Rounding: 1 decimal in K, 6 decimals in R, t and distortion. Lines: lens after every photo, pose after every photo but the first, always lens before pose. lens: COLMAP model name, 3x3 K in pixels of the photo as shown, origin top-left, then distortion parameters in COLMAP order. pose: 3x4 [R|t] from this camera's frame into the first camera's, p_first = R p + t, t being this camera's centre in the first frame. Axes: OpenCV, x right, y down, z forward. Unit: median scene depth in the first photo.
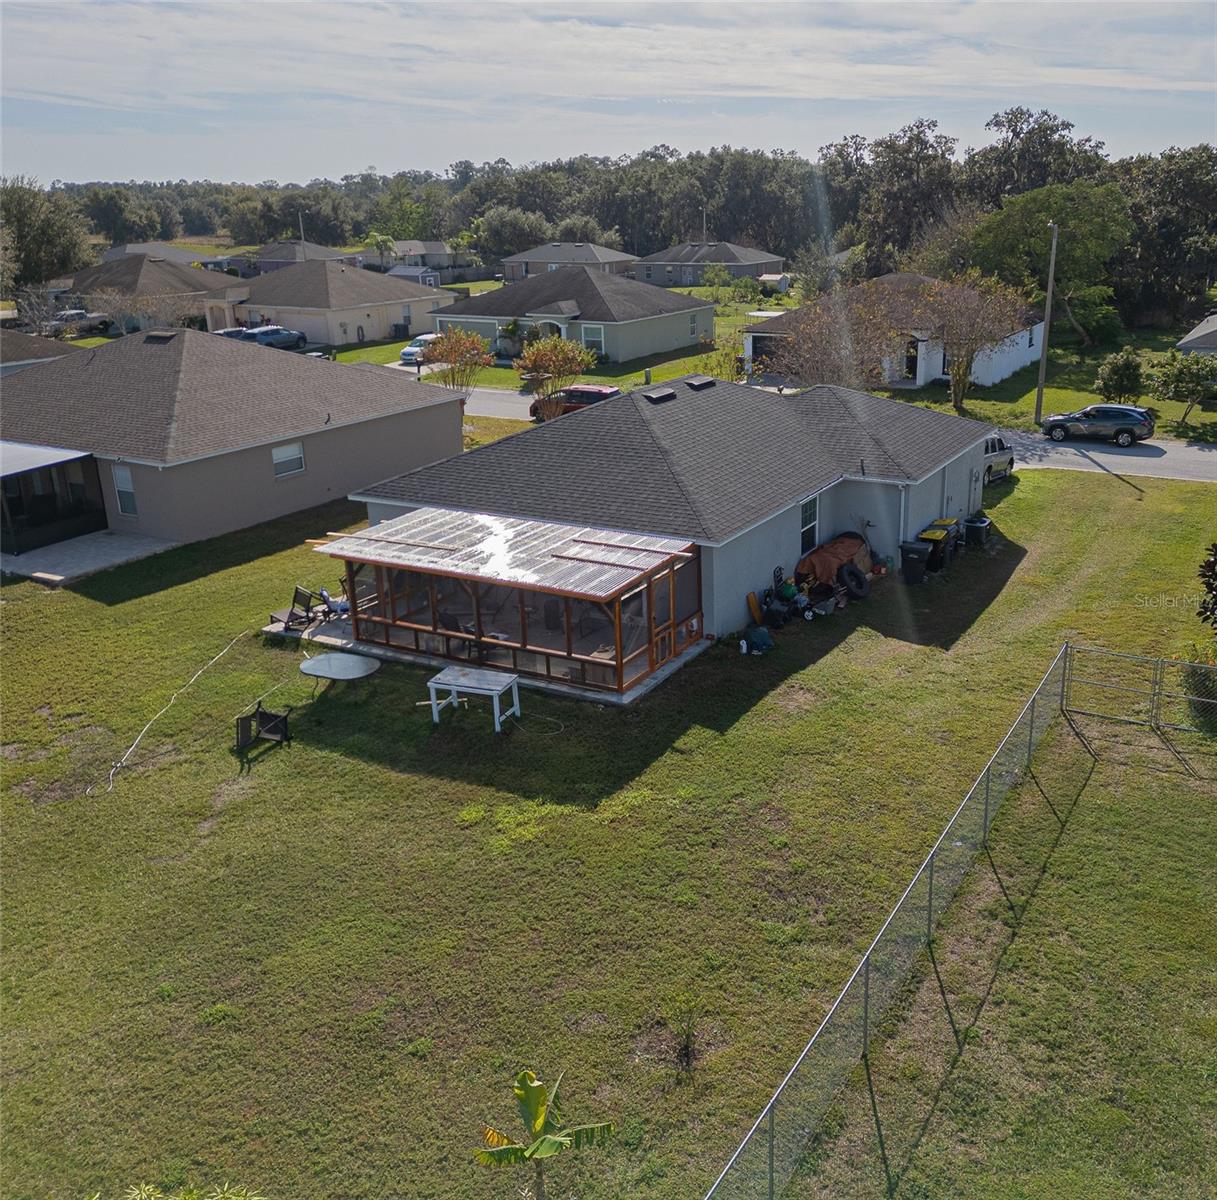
lens RADIAL K [[1176.2, 0, 708.3], [0, 1176.2, 561.9], [0, 0, 1]] dist [0.099560, -0.101655]
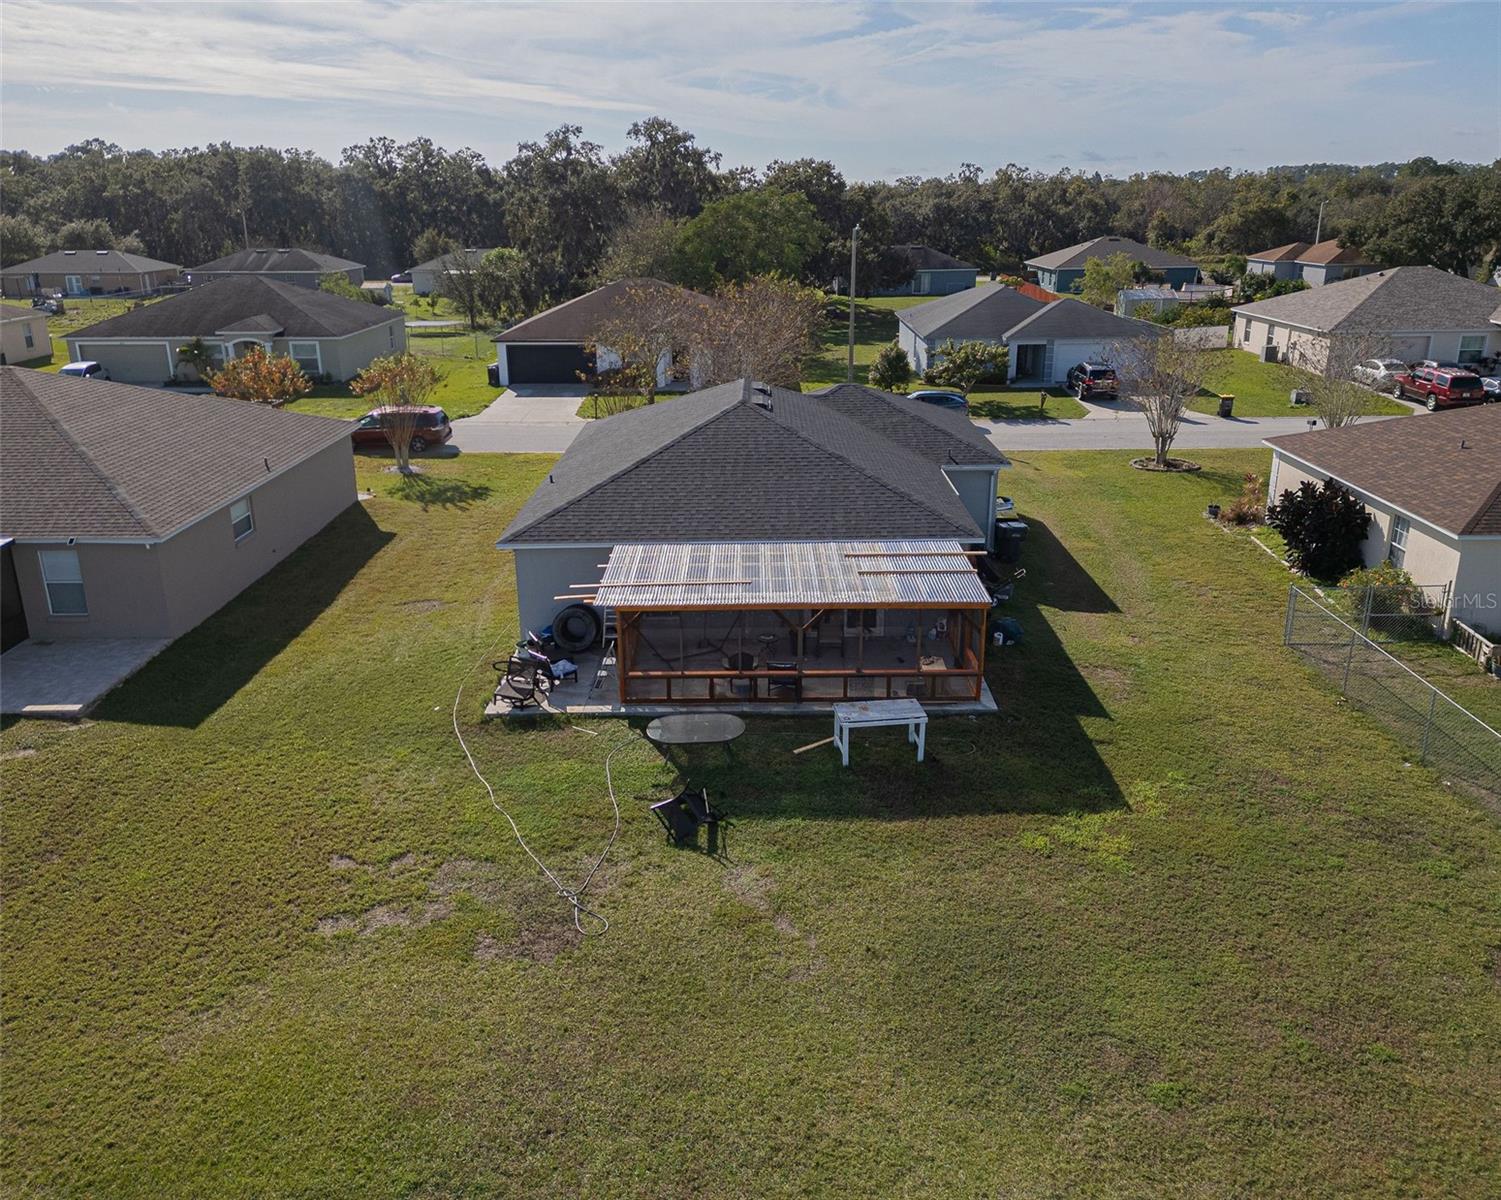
lens RADIAL K [[1169.9, 0, 749.4], [0, 1169.9, 566.2], [0, 0, 1]] dist [0.087648, -0.087579]
pose [[0.885684, -0.132378, 0.445016, -0.457900], [0.132958, 0.990665, 0.030073, -0.036891], [-0.444843, 0.032533, 0.895017, 0.145885]]
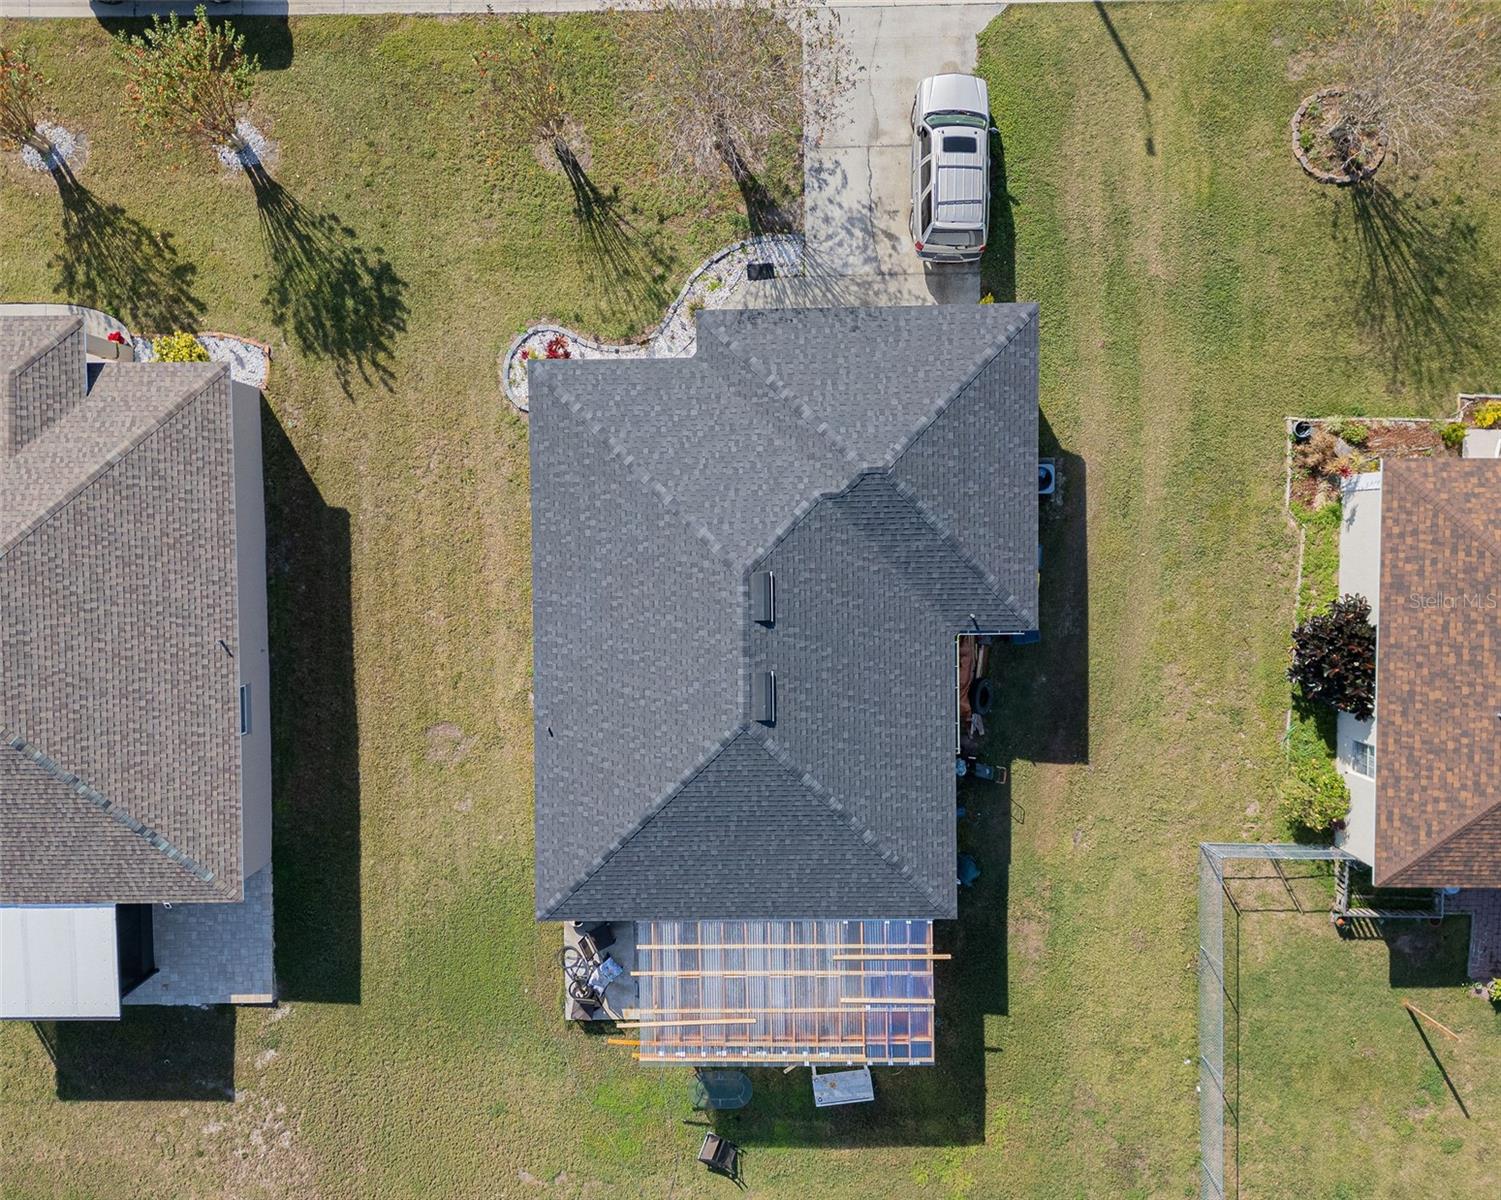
lens RADIAL K [[1169.9, 0, 749.4], [0, 1169.9, 566.2], [0, 0, 1]] dist [0.087648, -0.087579]
pose [[0.881556, -0.471978, -0.009806, 0.004166], [0.134263, 0.230753, 0.963705, -0.929632], [-0.452584, -0.850876, 0.266791, 0.801706]]
